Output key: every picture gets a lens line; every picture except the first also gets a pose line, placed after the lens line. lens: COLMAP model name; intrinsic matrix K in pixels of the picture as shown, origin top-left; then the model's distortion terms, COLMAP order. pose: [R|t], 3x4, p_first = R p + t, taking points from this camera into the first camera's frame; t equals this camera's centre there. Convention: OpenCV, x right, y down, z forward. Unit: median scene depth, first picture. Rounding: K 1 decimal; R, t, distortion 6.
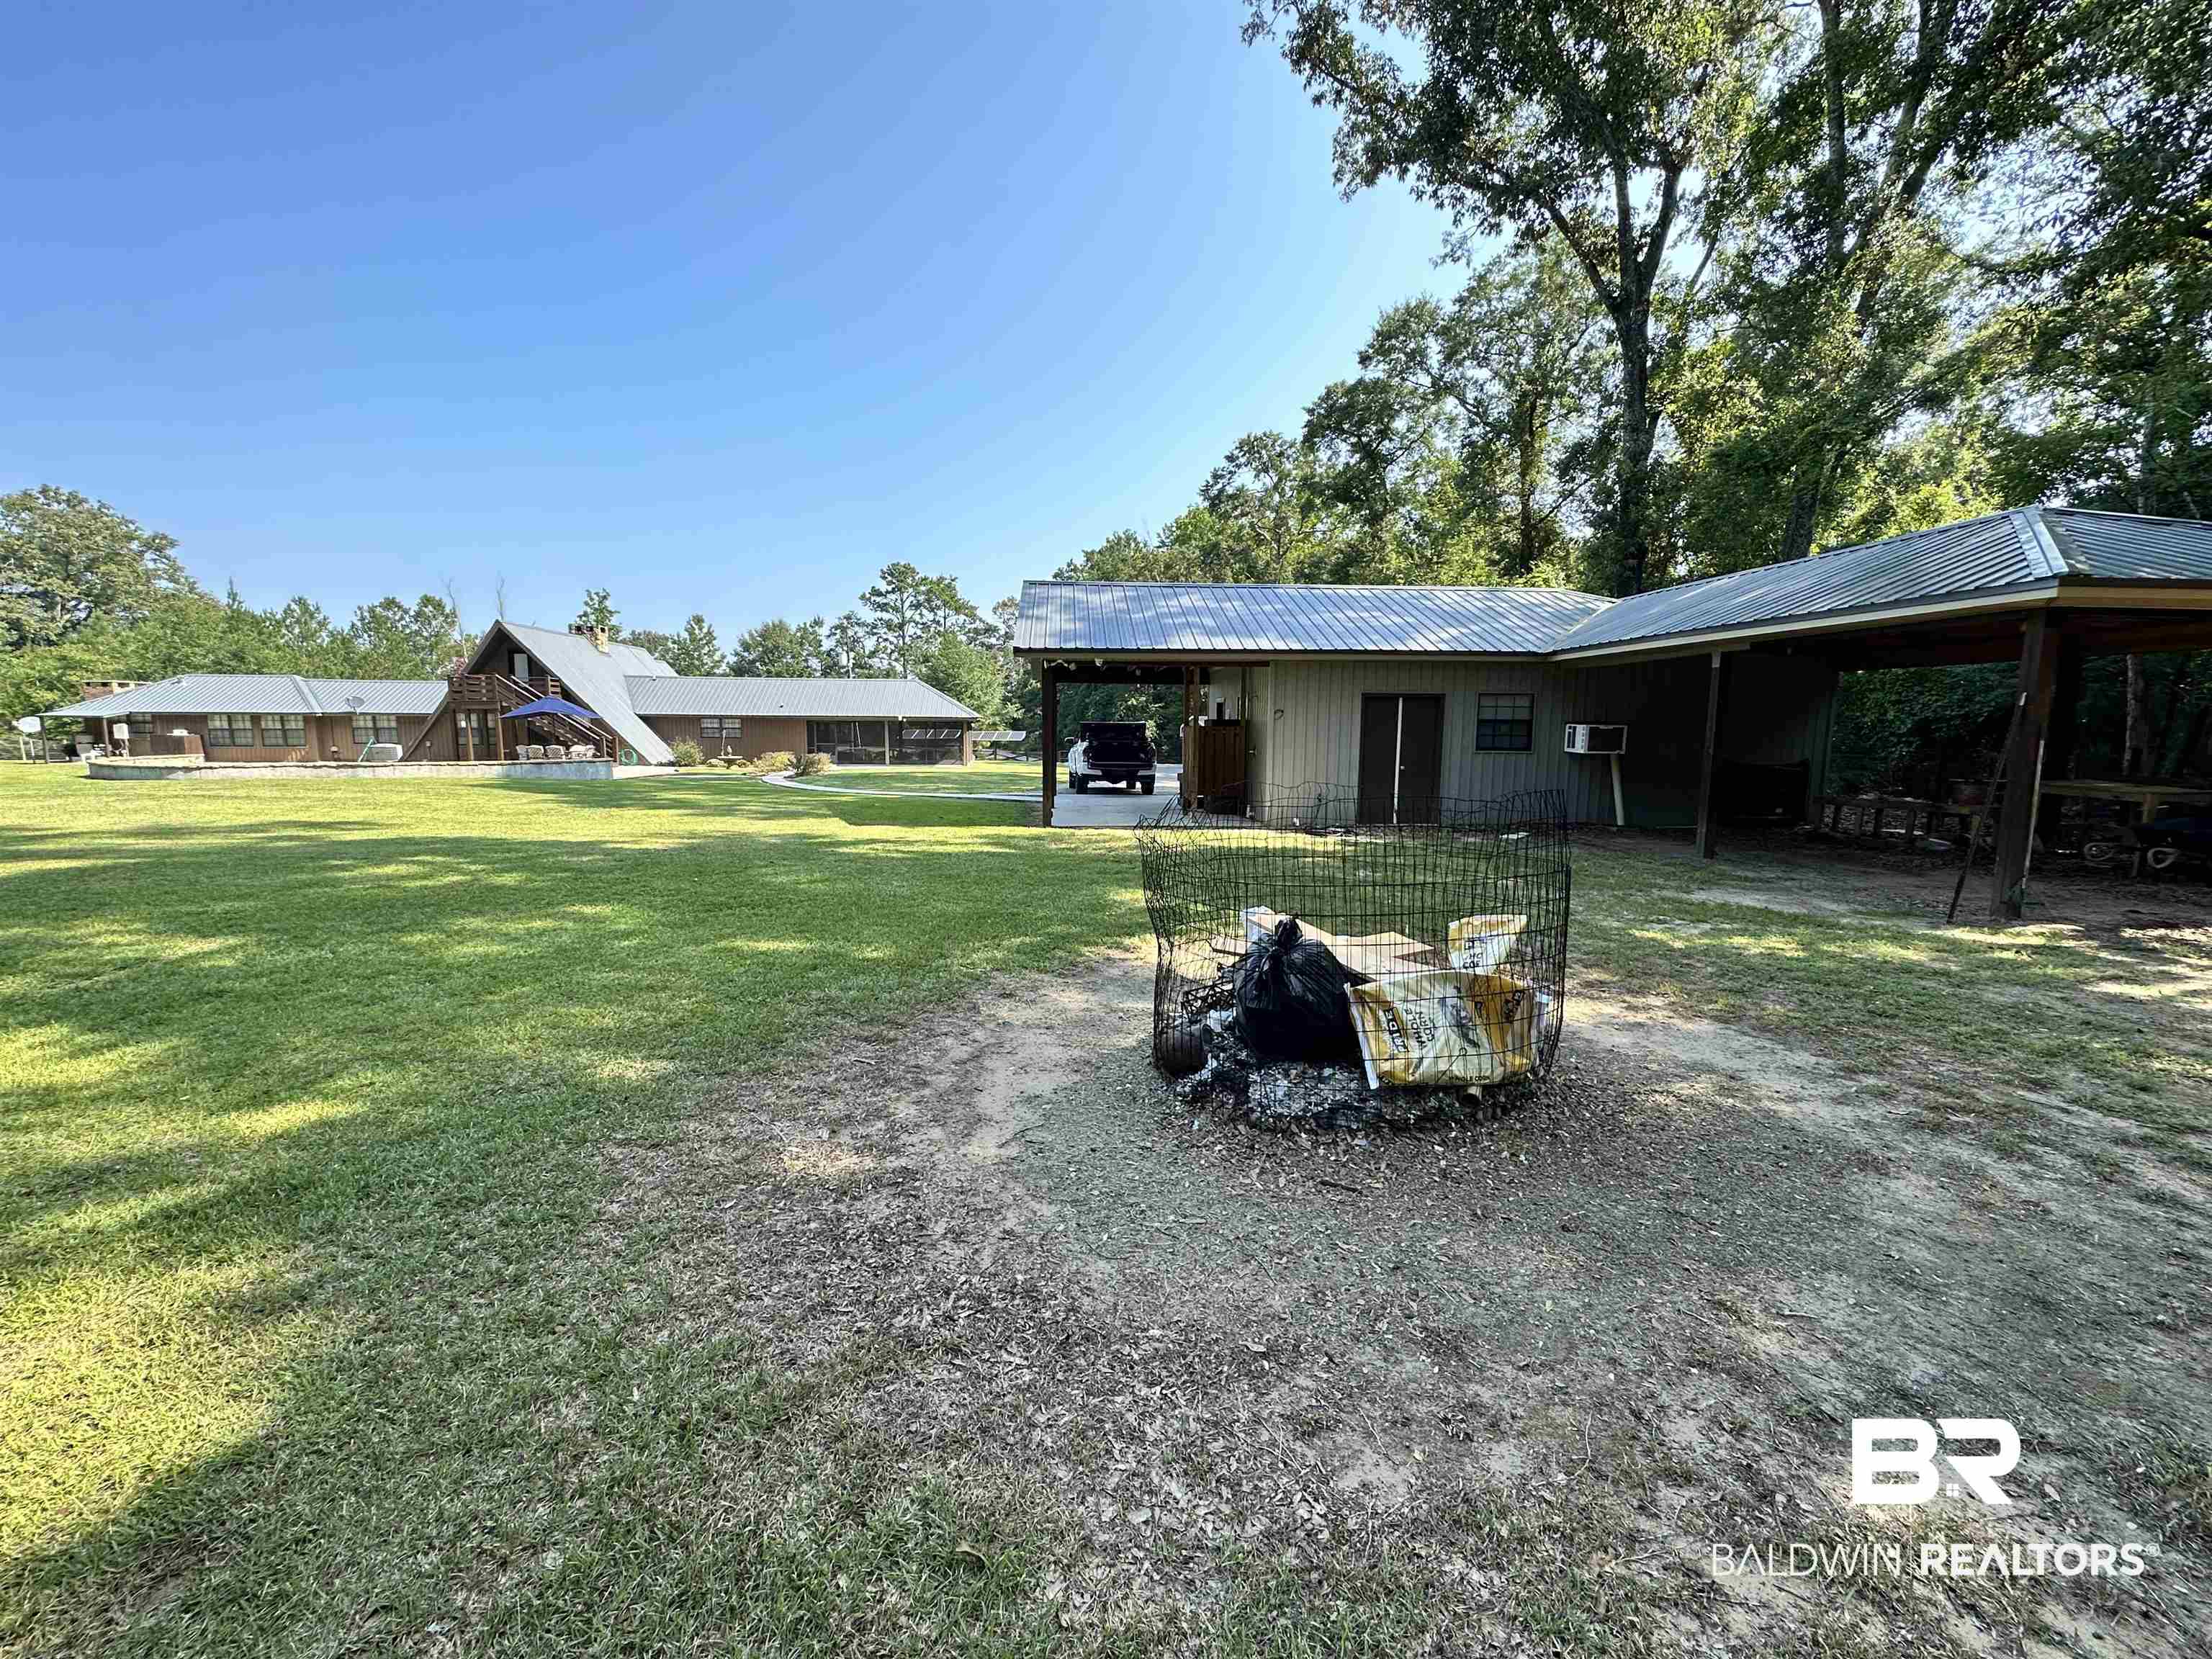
lens RADIAL K [[892.0, 0, 1106.0], [0, 892.0, 829.5], [0, 0, 1]] dist [-0.000417, -0.000202]
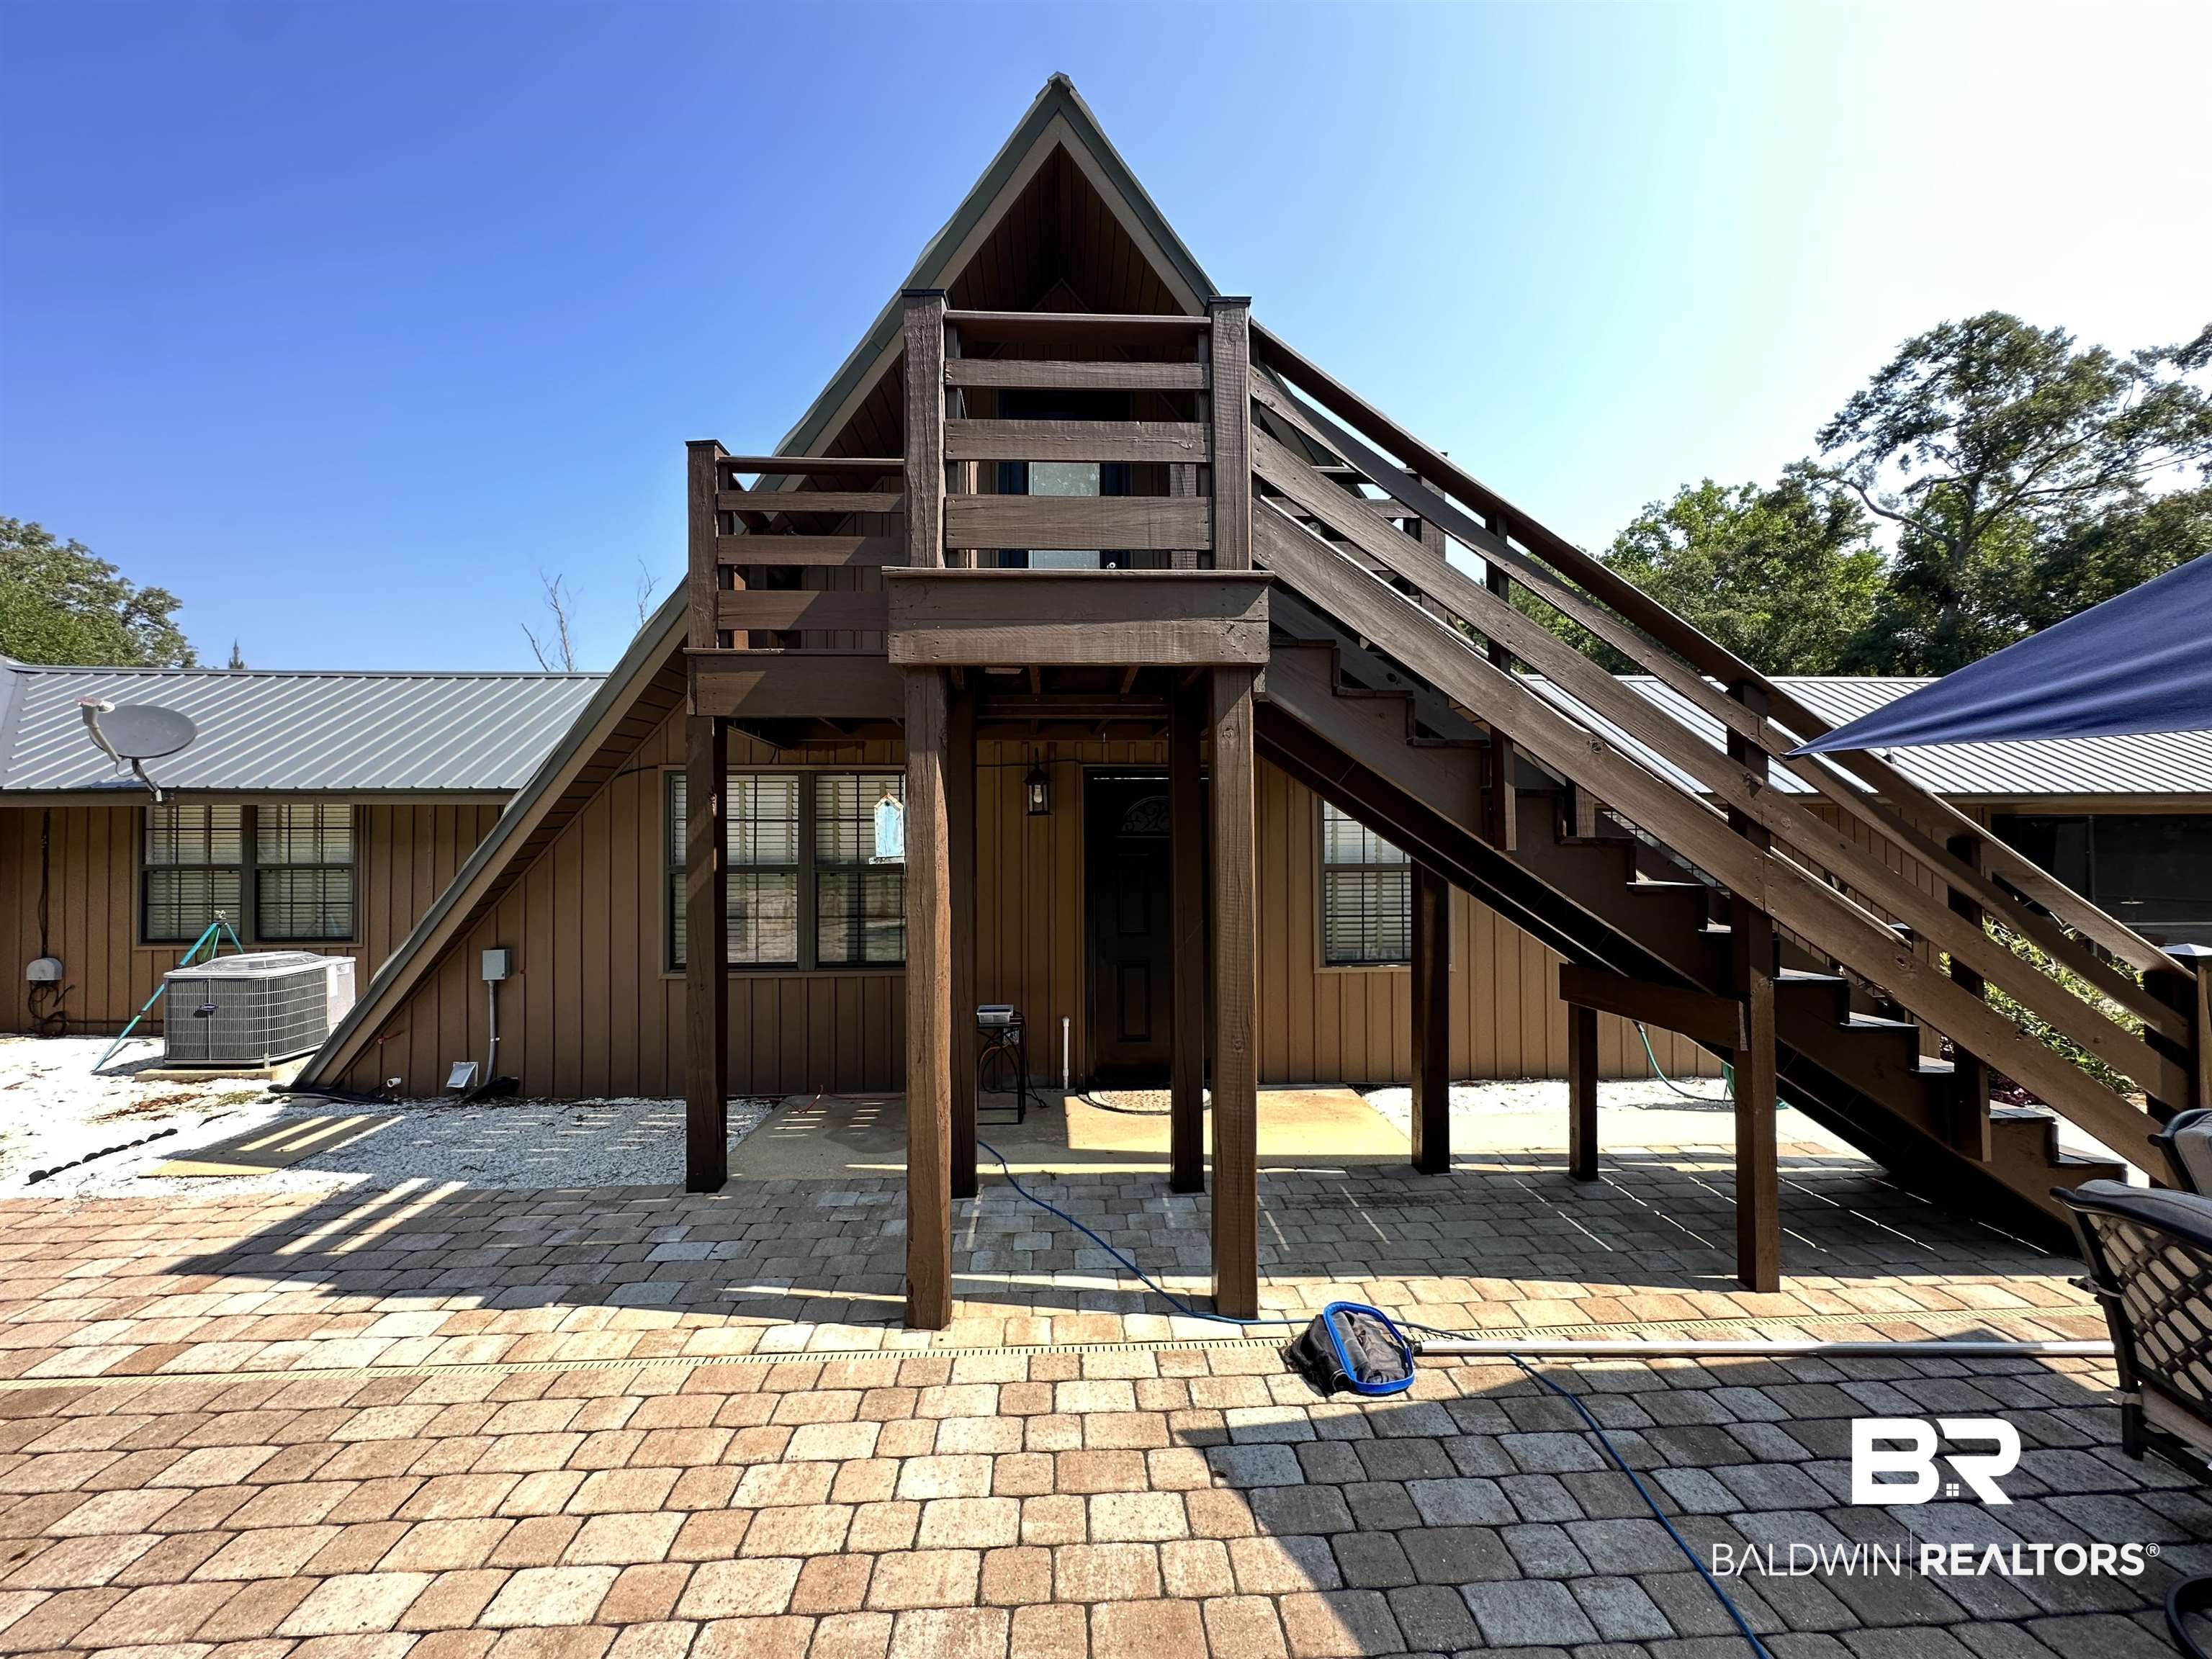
lens RADIAL K [[892.0, 0, 1106.0], [0, 892.0, 829.5], [0, 0, 1]] dist [-0.000417, -0.000202]
pose [[0.998927, -0.012402, -0.044628, -0.612851], [0.006469, 0.991400, -0.130703, -0.093868], [0.045865, 0.130274, 0.990417, 0.803811]]
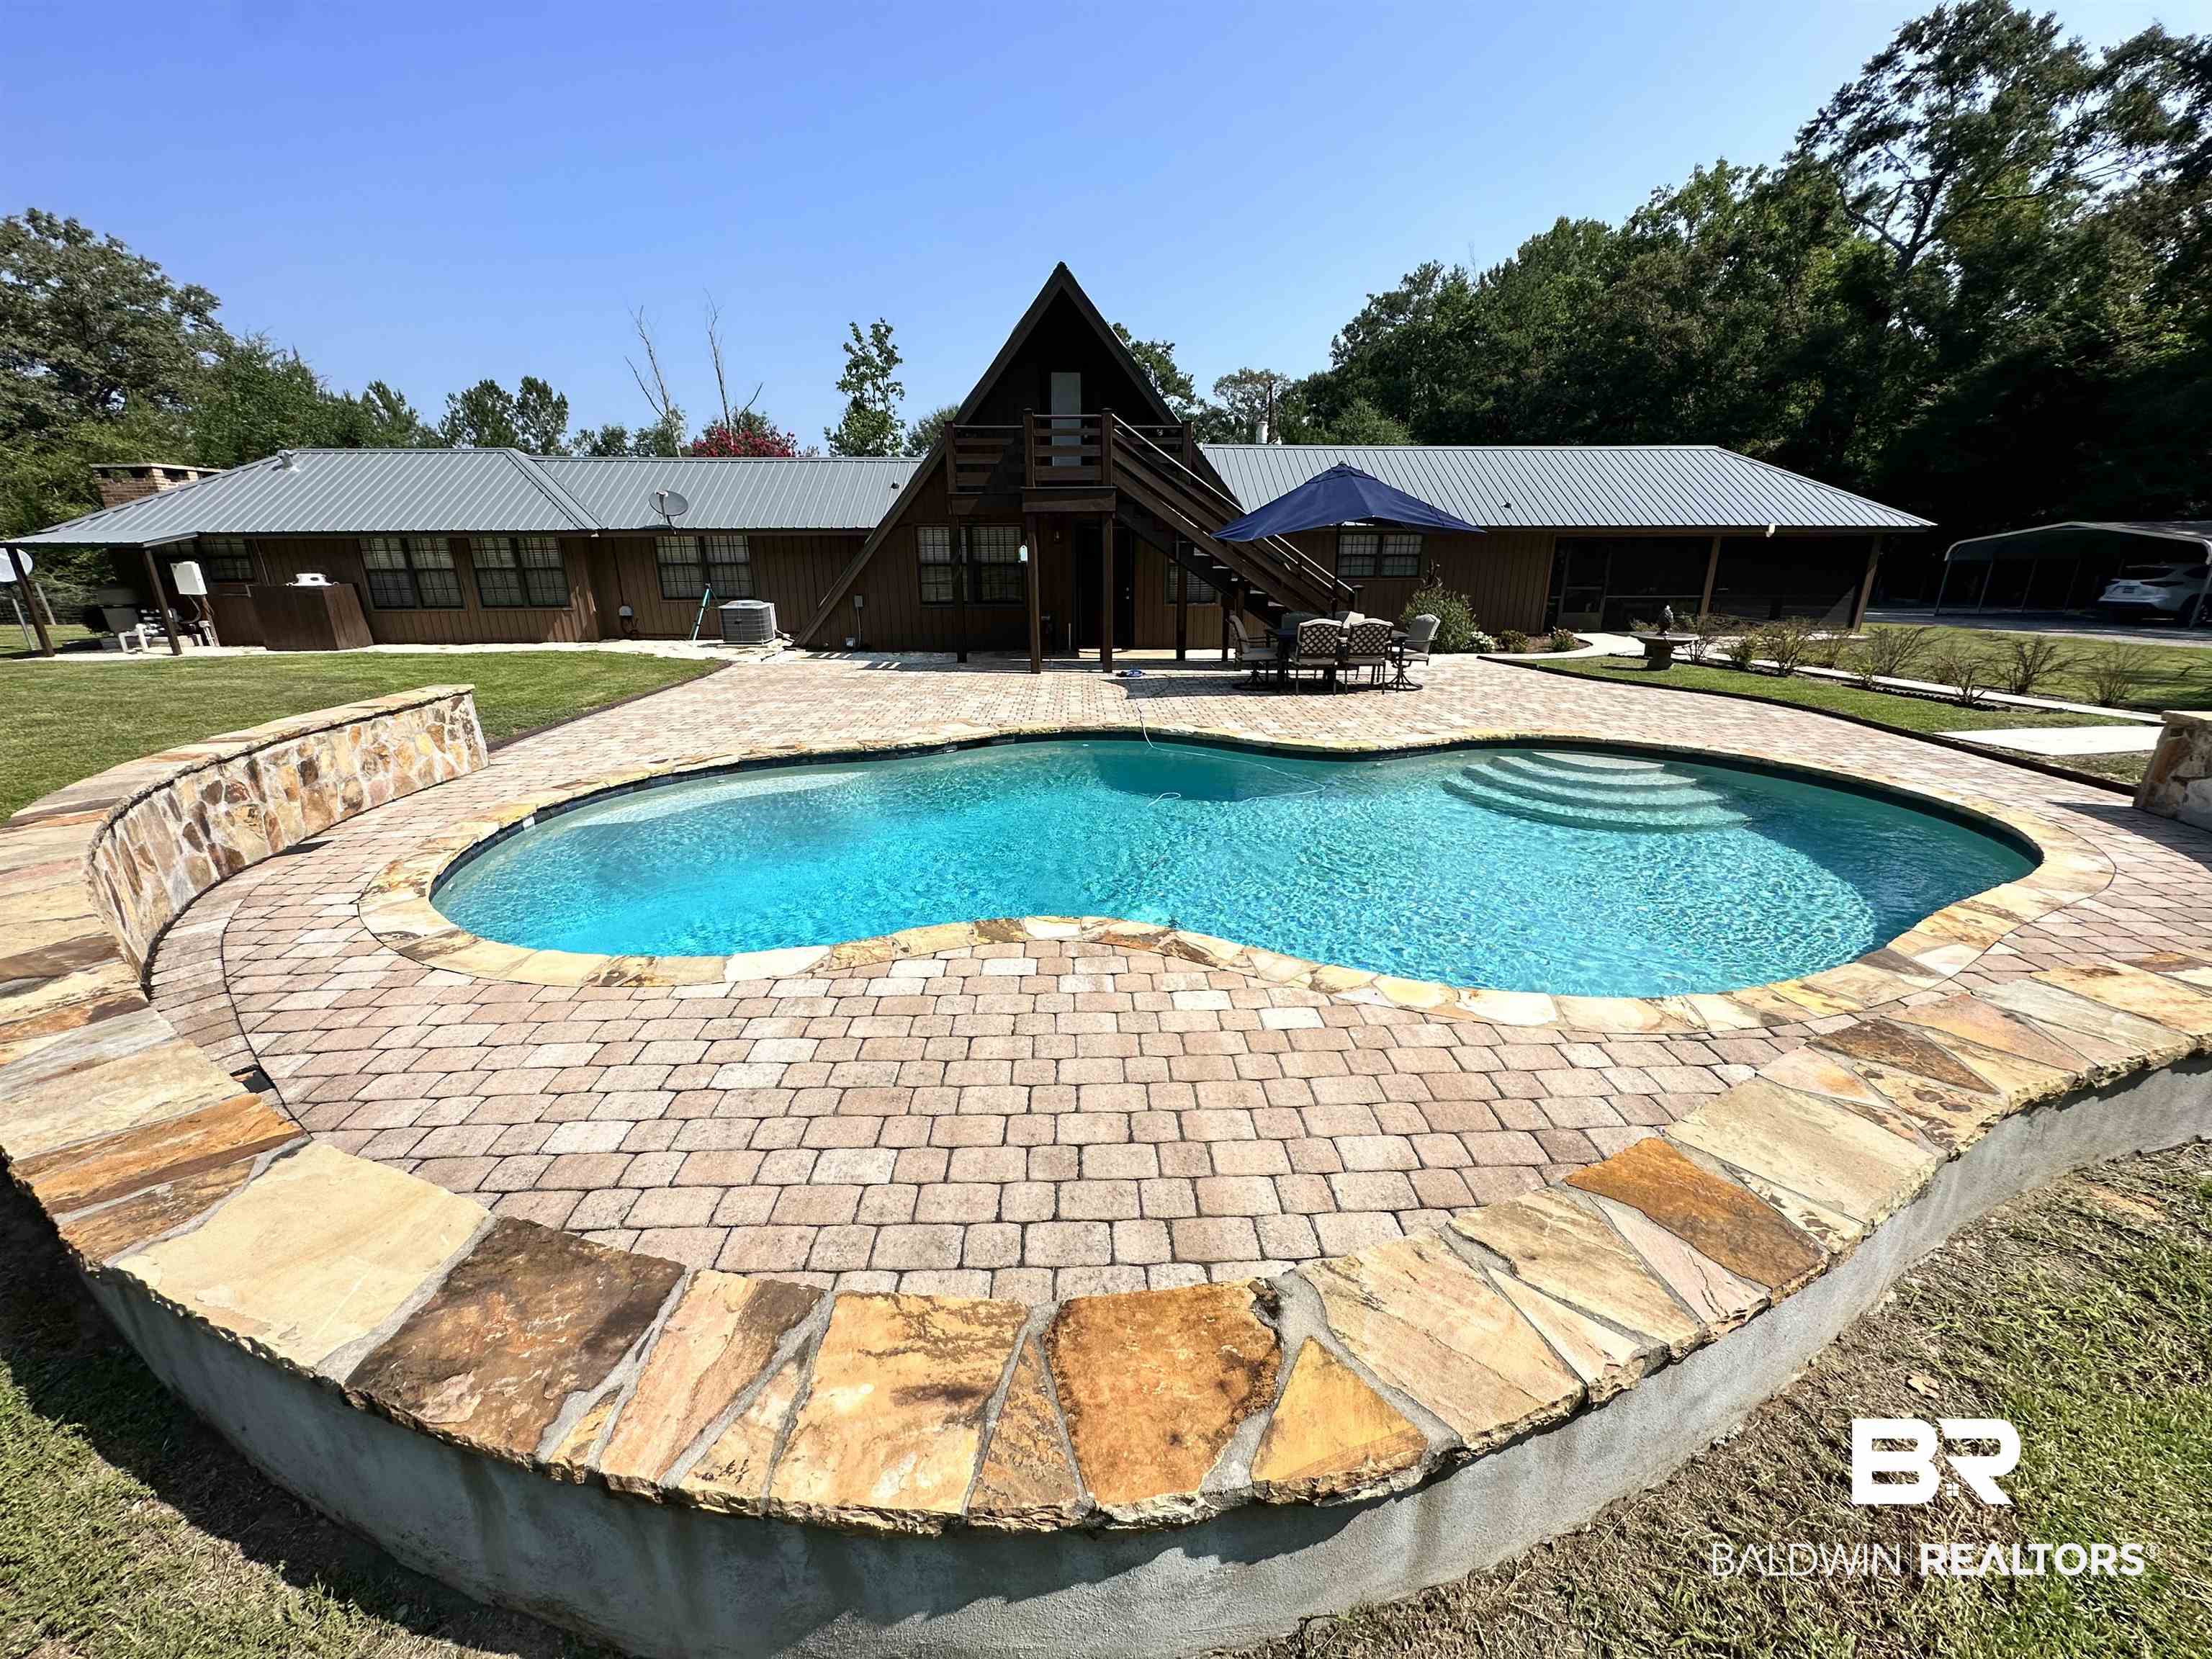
lens RADIAL K [[892.0, 0, 1106.0], [0, 892.0, 829.5], [0, 0, 1]] dist [-0.000417, -0.000202]
pose [[0.998041, 0.008415, -0.061991, -0.583399], [0.003818, 0.980872, 0.194618, -0.067898], [0.062442, -0.194473, 0.978918, 0.535194]]
